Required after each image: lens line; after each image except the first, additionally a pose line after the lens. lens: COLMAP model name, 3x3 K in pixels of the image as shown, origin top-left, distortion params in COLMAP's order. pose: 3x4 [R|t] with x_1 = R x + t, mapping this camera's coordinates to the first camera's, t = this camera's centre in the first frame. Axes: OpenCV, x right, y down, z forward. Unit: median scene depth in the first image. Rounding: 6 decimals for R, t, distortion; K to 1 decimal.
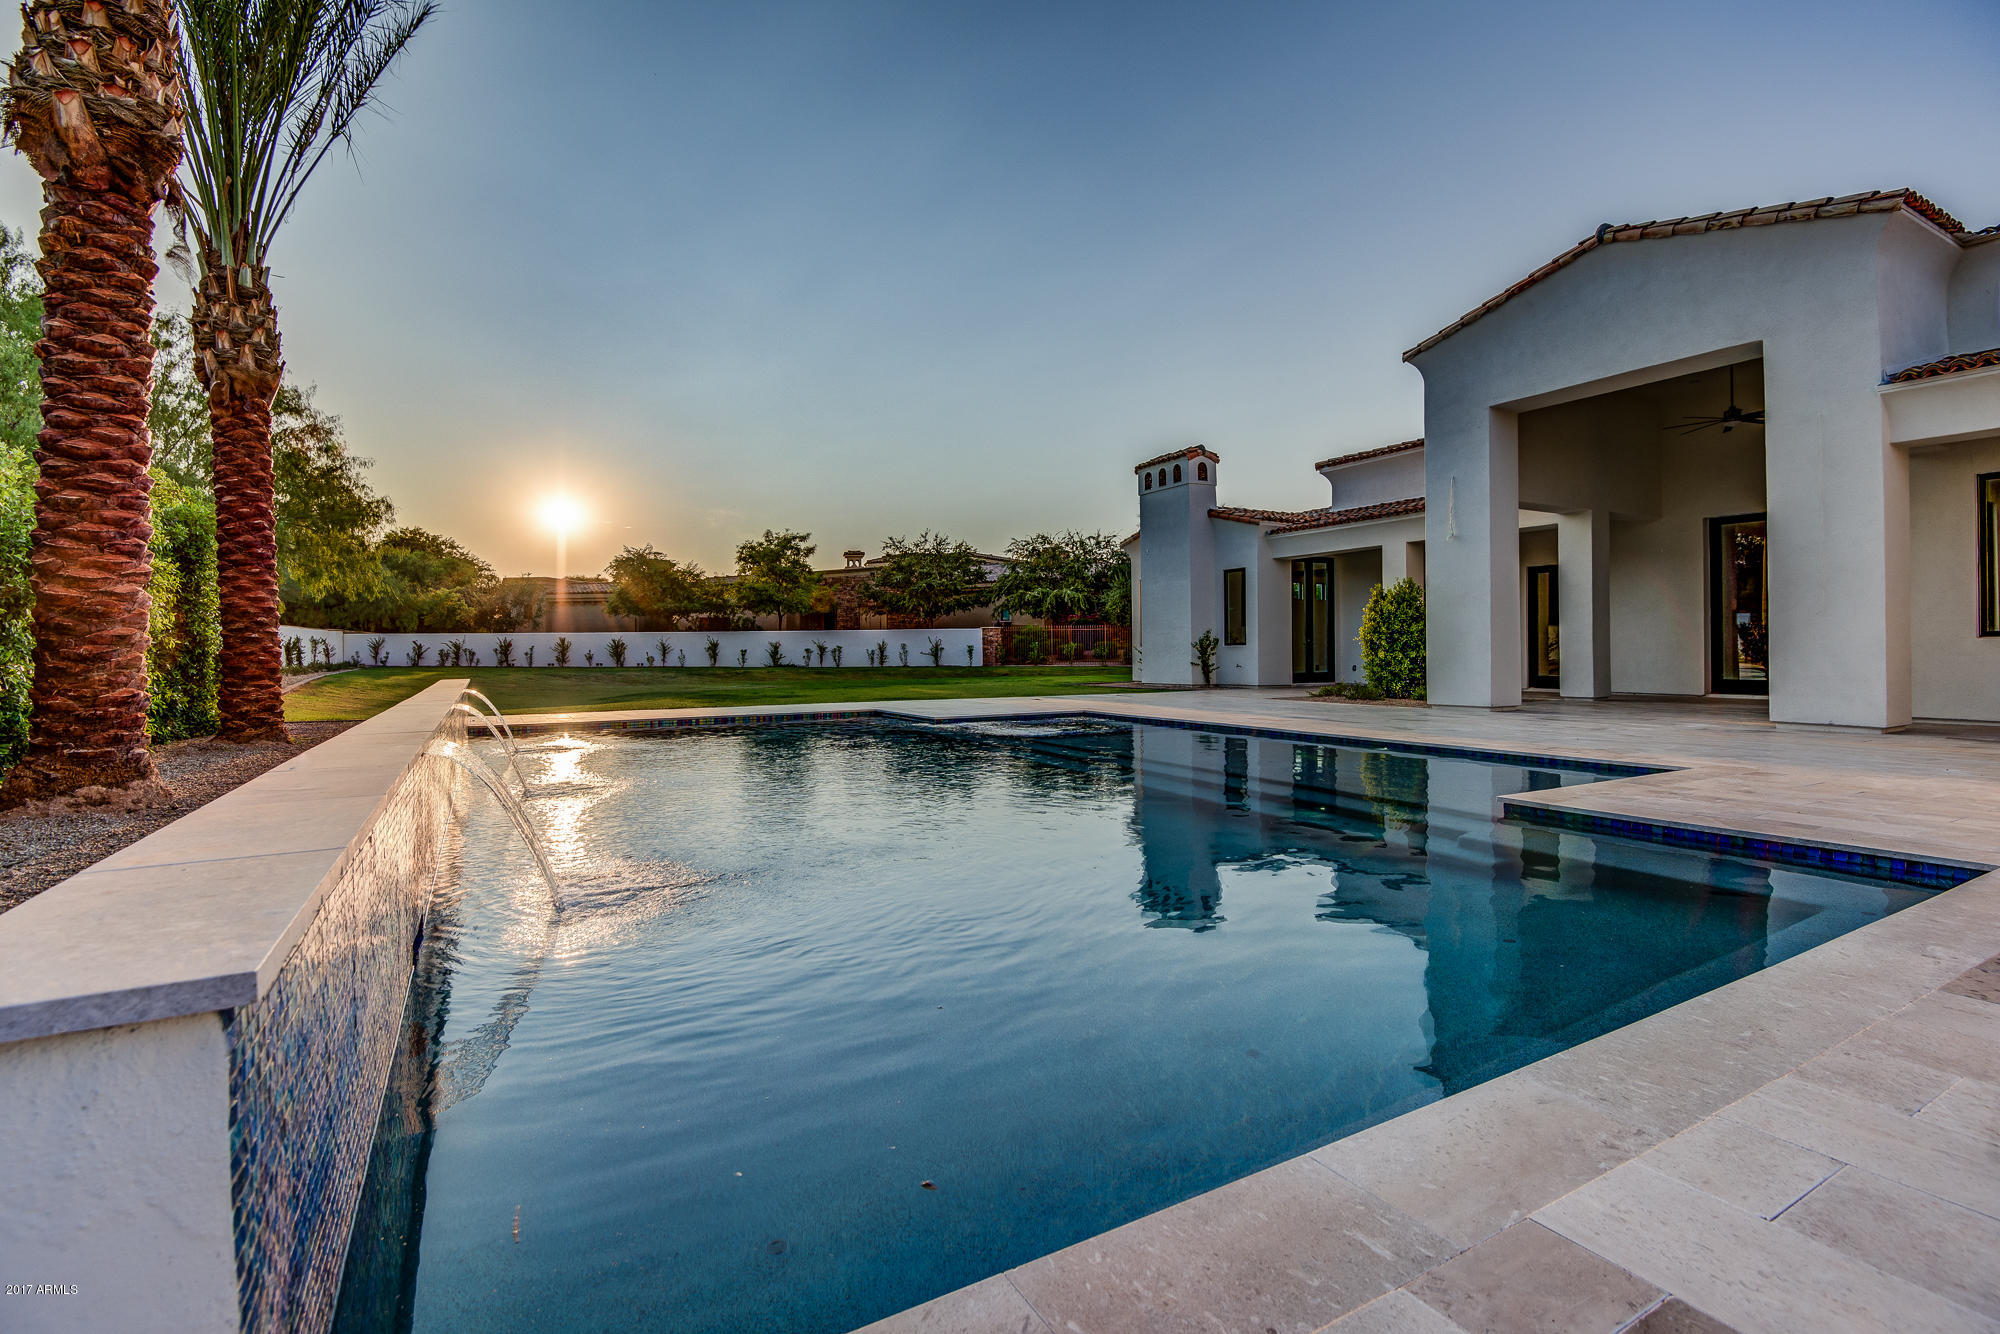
lens RADIAL K [[907.0, 0, 1006.2], [0, 907.0, 660.0], [0, 0, 1]] dist [-0.001564, -0.010256]
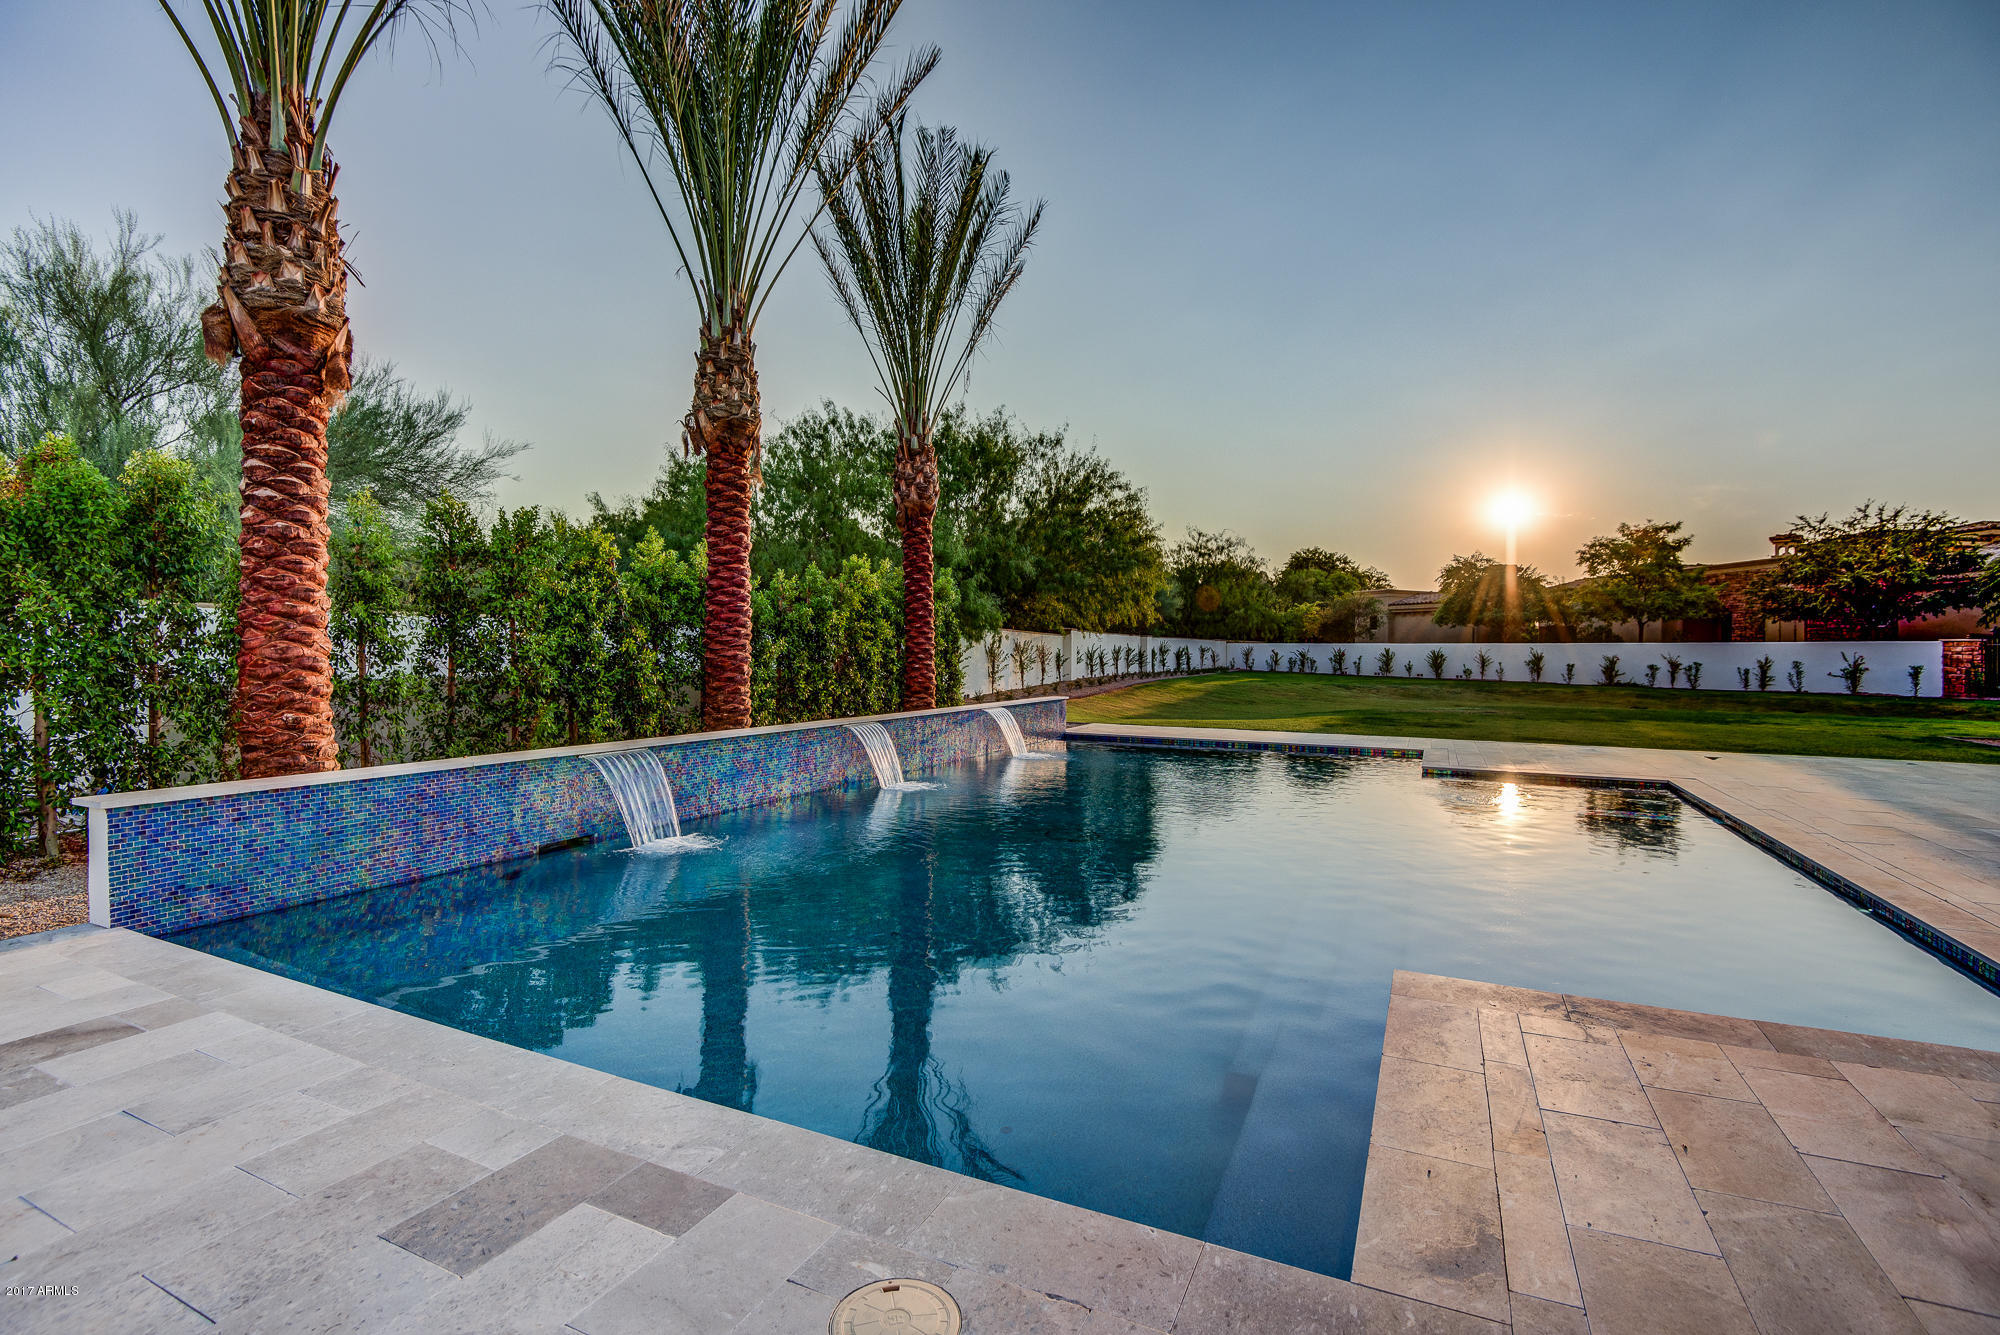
lens RADIAL K [[907.0, 0, 1003.8], [0, 907.0, 652.0], [0, 0, 1]] dist [-0.001564, -0.010256]
pose [[0.574250, 0.012494, -0.818585, 0.115699], [-0.021713, 0.999764, 0.000027, -0.011347], [0.818392, 0.017759, 0.574386, 0.041710]]
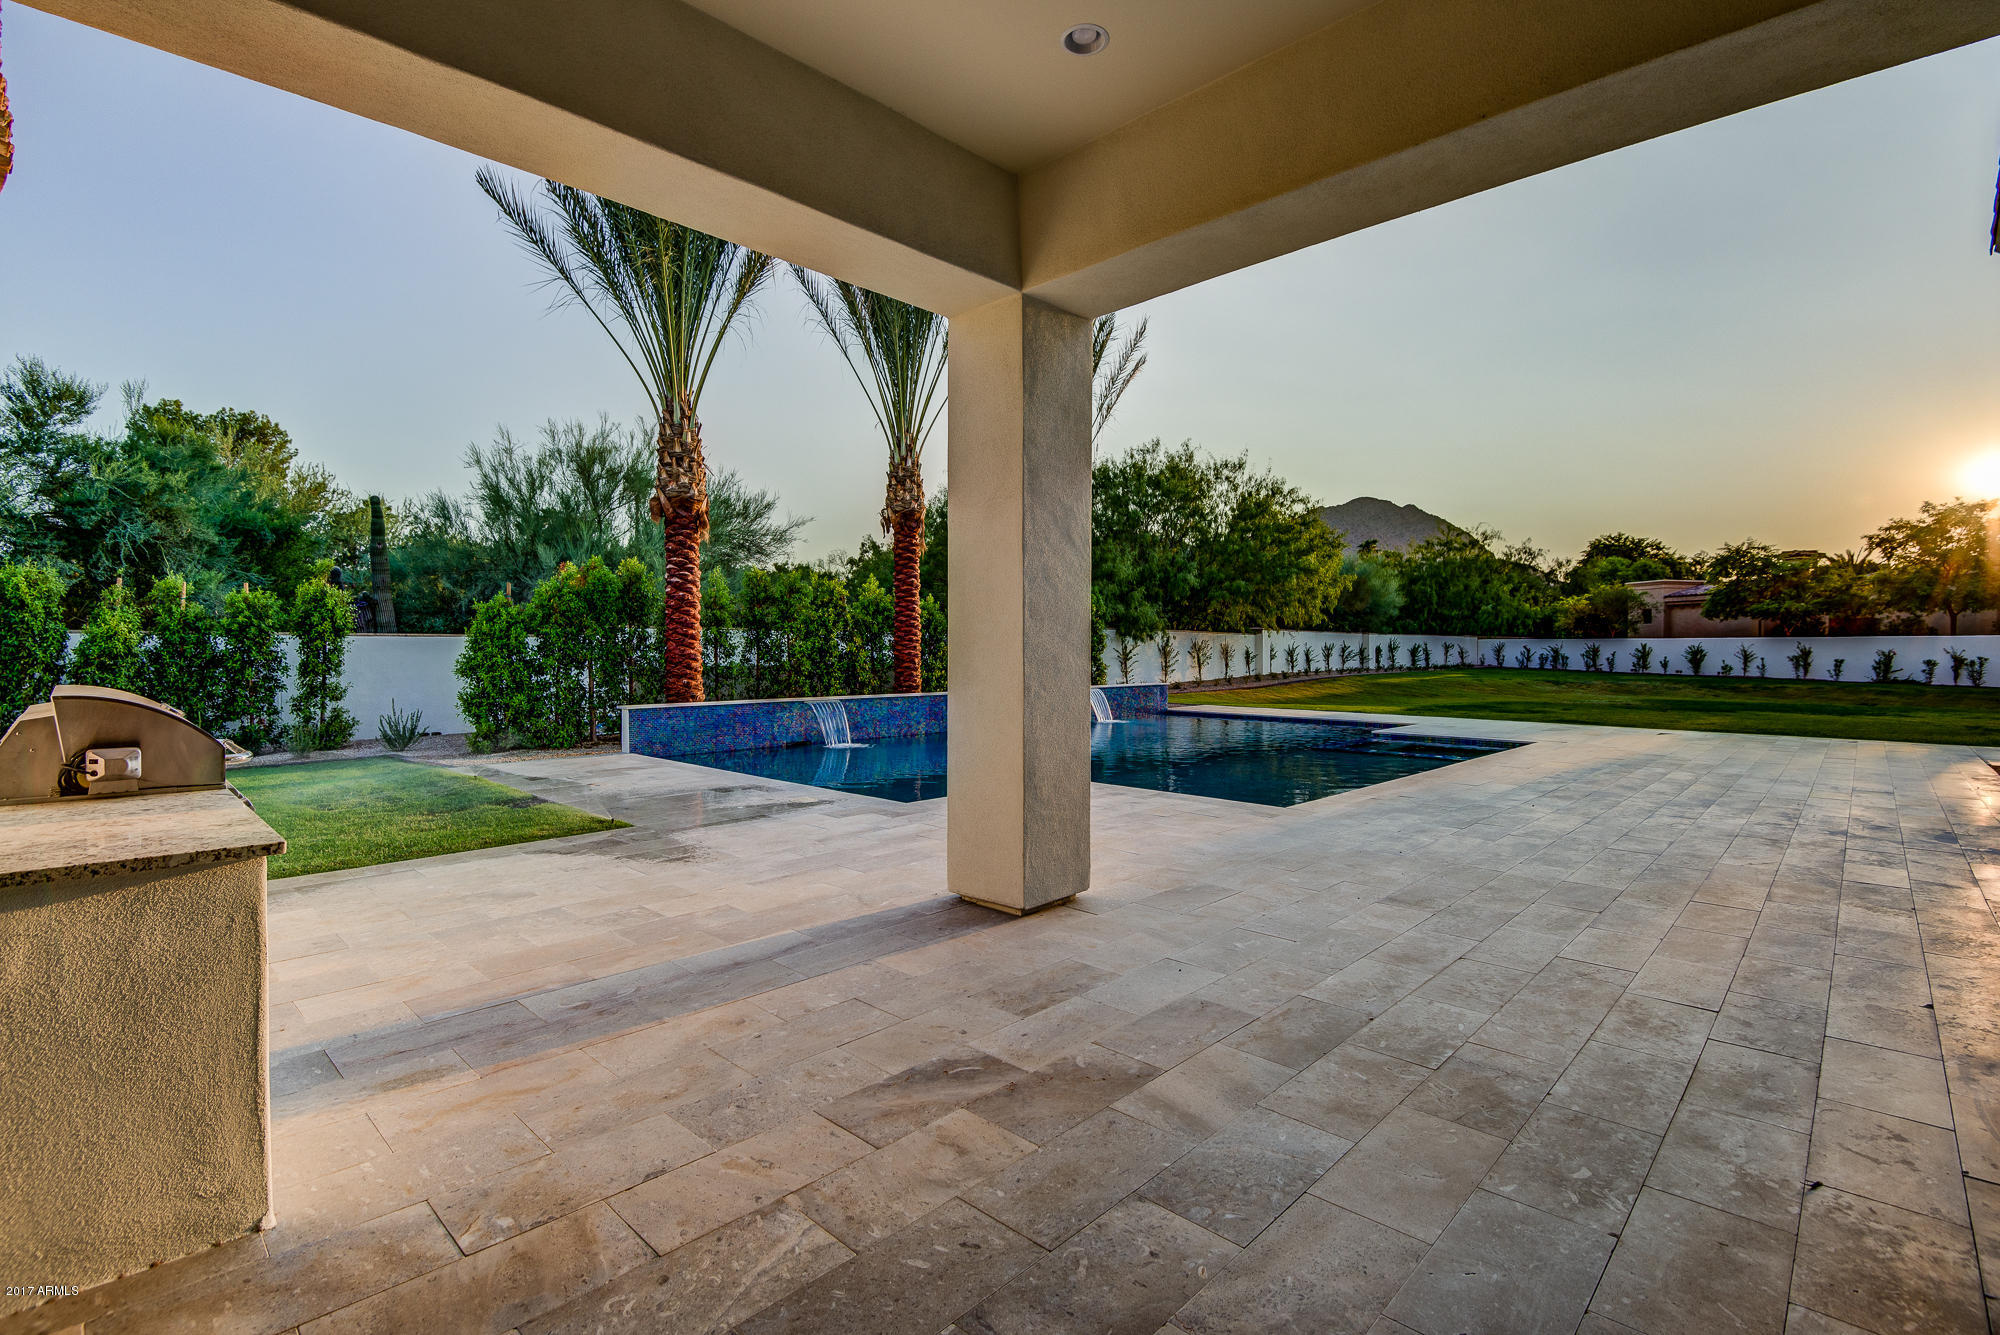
lens RADIAL K [[907.0, 0, 1007.1], [0, 907.0, 660.3], [0, 0, 1]] dist [-0.001564, -0.010256]
pose [[0.283598, 0.021675, -0.958698, 0.276865], [-0.015962, 0.999713, 0.017881, -0.013413], [0.958810, 0.010232, 0.283863, 0.049518]]
